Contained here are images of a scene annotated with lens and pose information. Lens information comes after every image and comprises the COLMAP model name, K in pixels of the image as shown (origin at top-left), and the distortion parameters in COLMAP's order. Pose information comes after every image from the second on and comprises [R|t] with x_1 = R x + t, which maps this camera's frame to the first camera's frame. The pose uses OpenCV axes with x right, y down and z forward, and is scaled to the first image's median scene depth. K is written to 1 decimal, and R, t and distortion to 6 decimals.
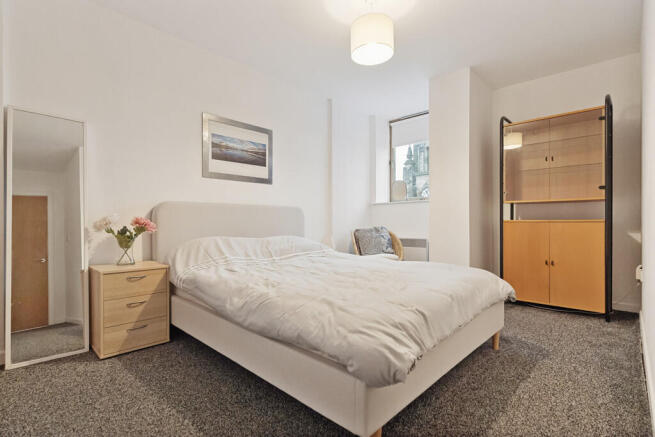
lens RADIAL K [[314.9, 0, 317.9], [0, 314.9, 220.3], [0, 0, 1]] dist [-0.002046, -0.000852]
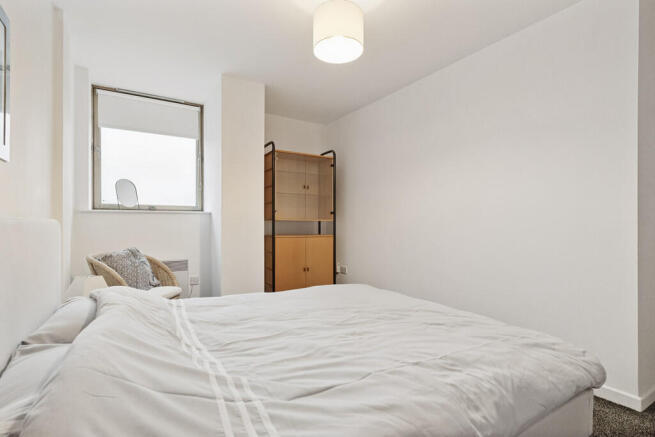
lens RADIAL K [[315.2, 0, 323.9], [0, 315.2, 221.5], [0, 0, 1]] dist [-0.000055, -0.000489]
pose [[0.251210, 0.009638, 0.967885, -0.462158], [-0.010020, 0.999923, -0.007356, -0.047313], [-0.967881, -0.007851, 0.251287, 0.590283]]
